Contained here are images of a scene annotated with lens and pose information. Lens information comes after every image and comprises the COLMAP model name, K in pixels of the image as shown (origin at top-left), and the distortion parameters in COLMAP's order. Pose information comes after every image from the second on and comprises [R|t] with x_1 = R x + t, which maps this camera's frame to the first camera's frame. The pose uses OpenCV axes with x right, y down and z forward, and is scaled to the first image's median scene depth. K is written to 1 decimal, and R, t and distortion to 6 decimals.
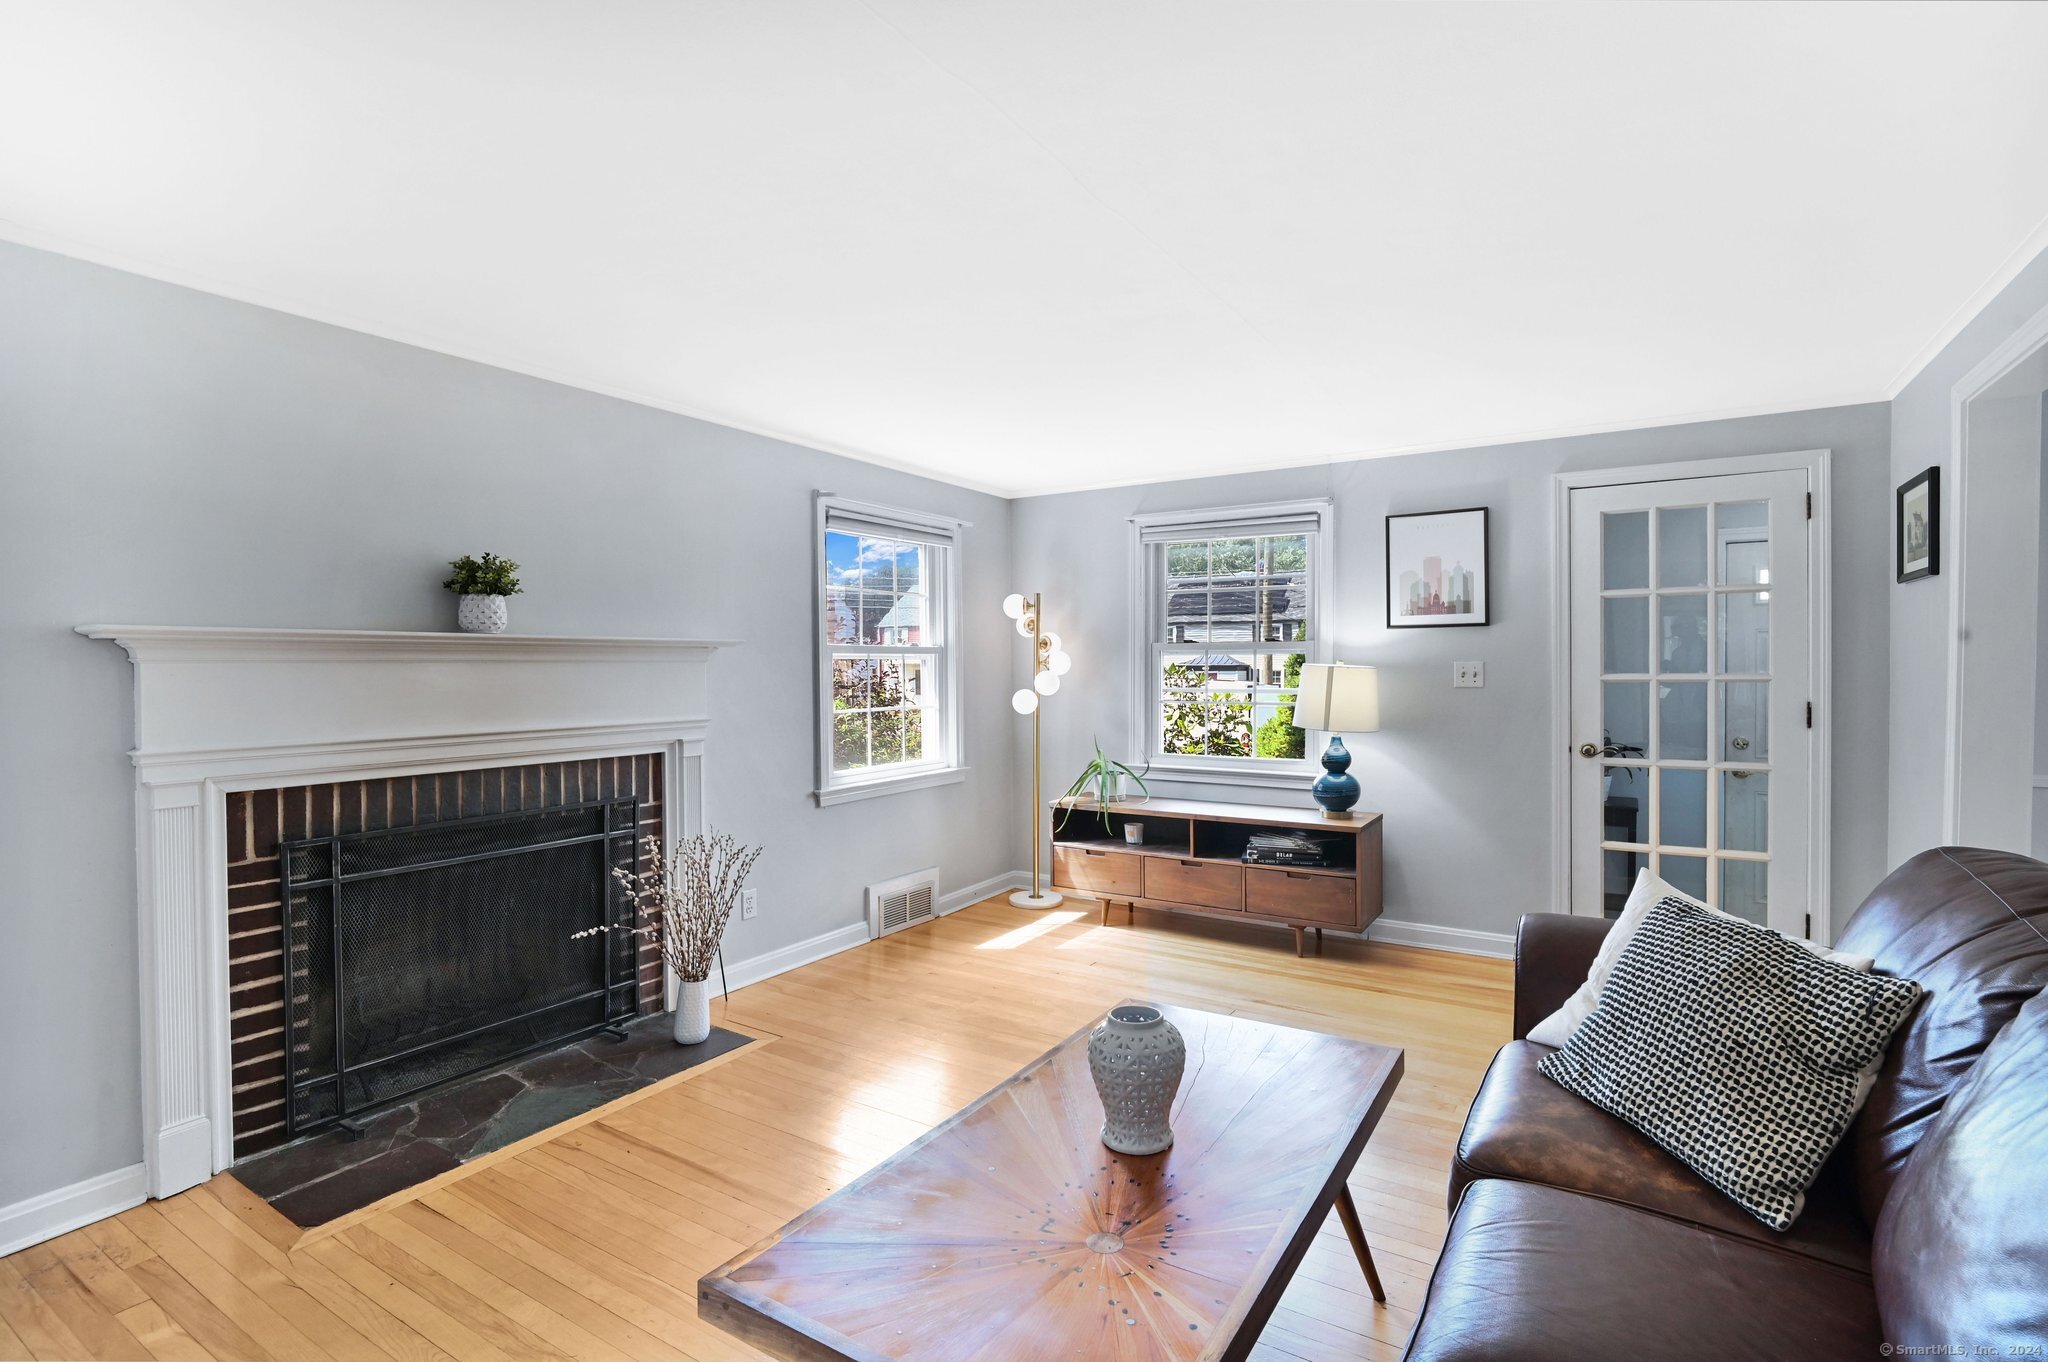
lens RADIAL K [[970.5, 0, 1024.0], [0, 970.5, 681.0], [0, 0, 1]] dist [-0.000343, -0.000064]
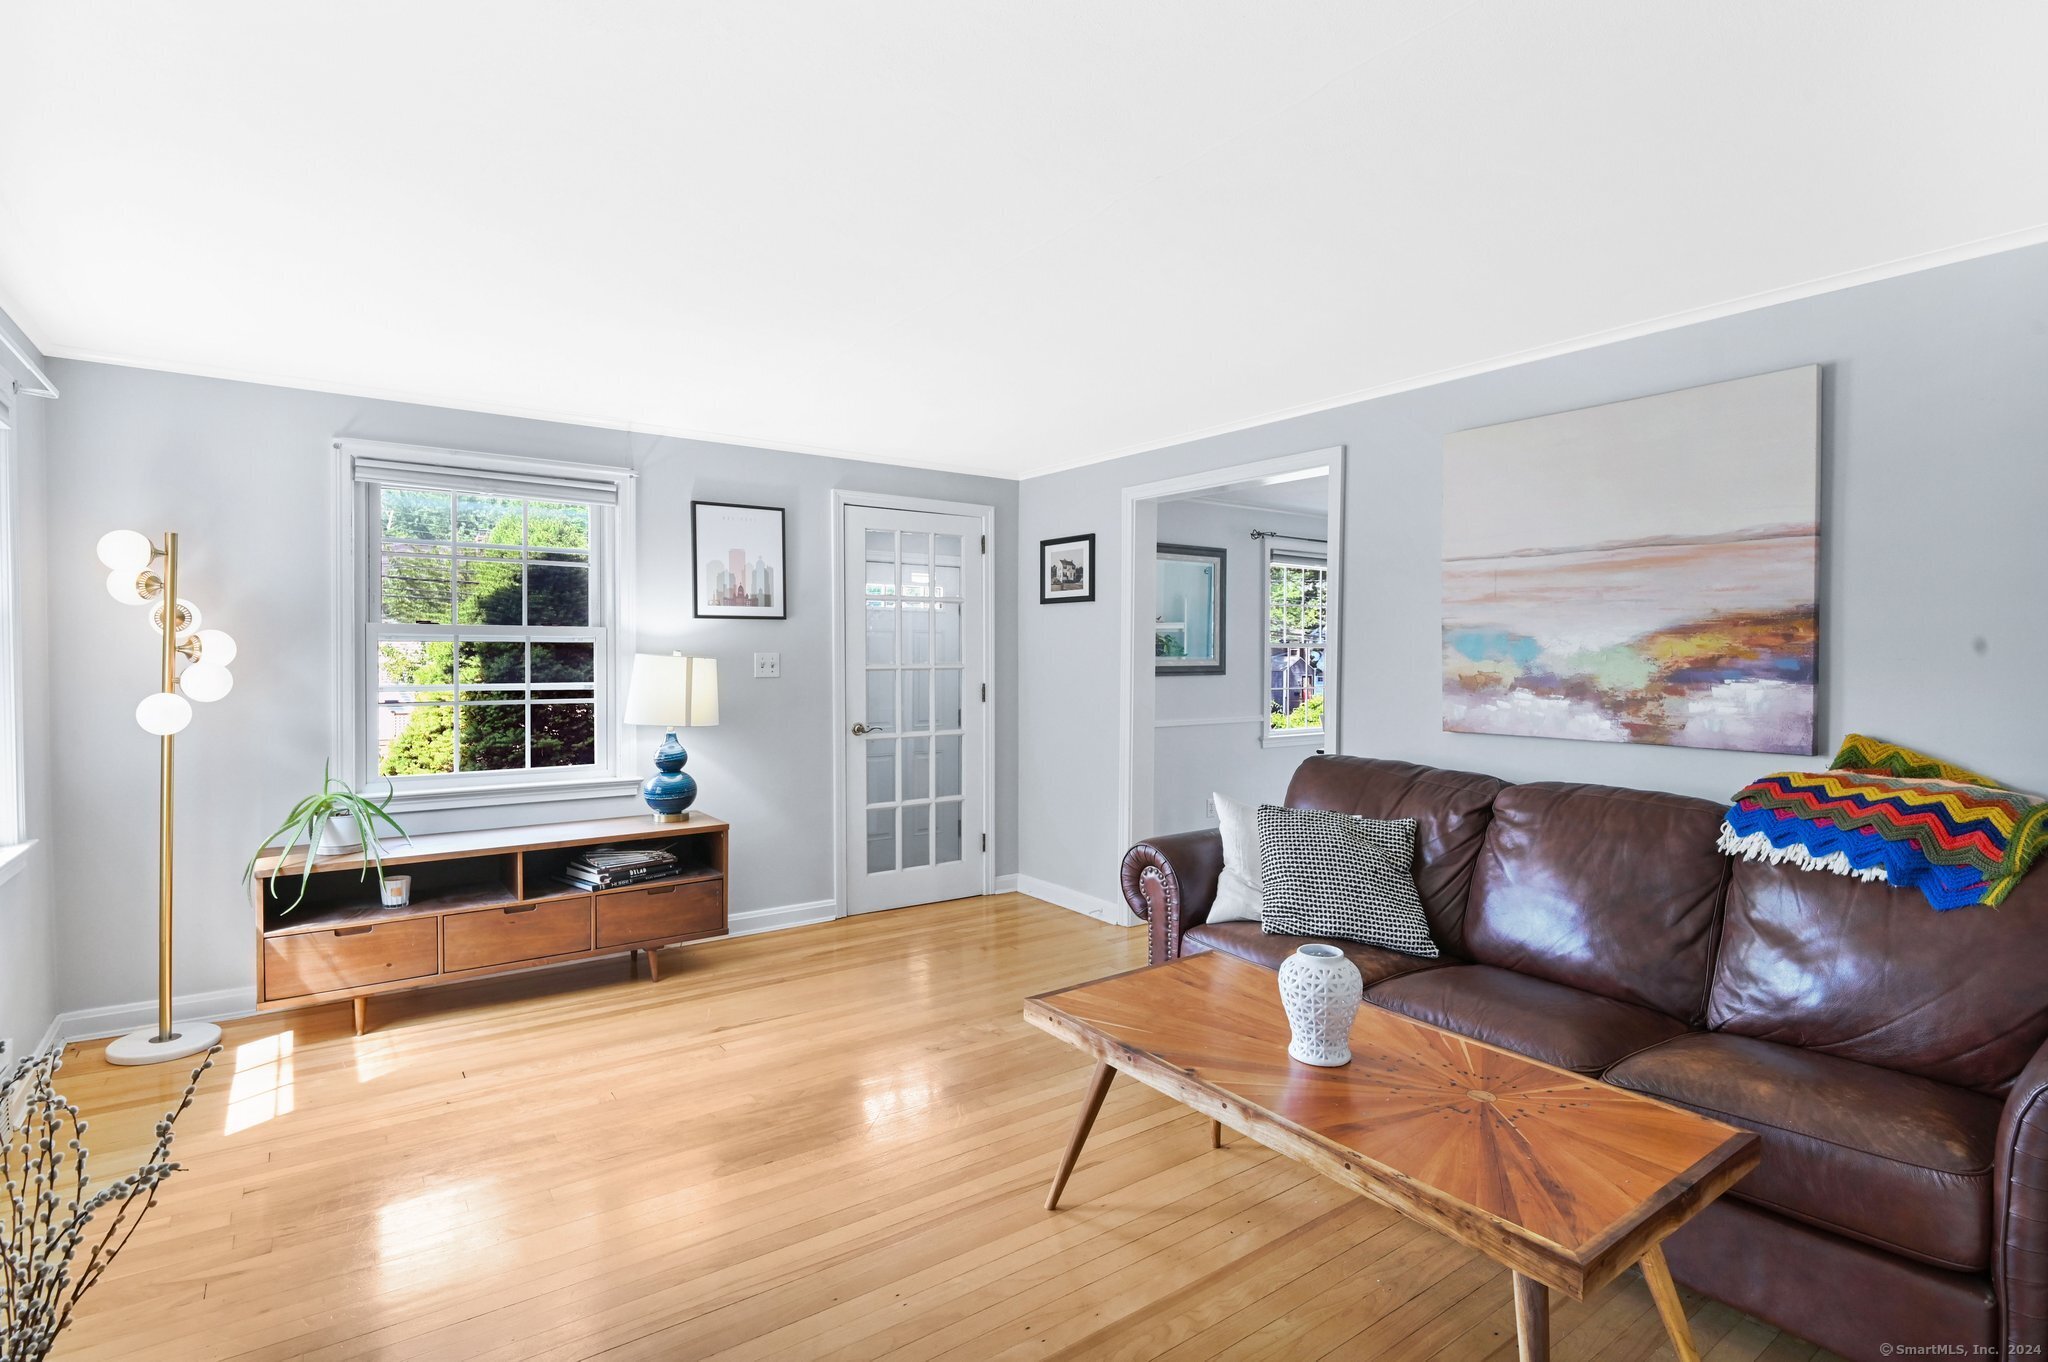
lens RADIAL K [[1007.1, 0, 1024.0], [0, 1007.1, 681.0], [0, 0, 1]] dist [-0.003273, -0.000766]
pose [[0.367550, -0.019444, 0.929800, -0.443353], [0.008861, 0.999809, 0.017405, -0.006136], [-0.929961, 0.001842, 0.367652, 0.336125]]
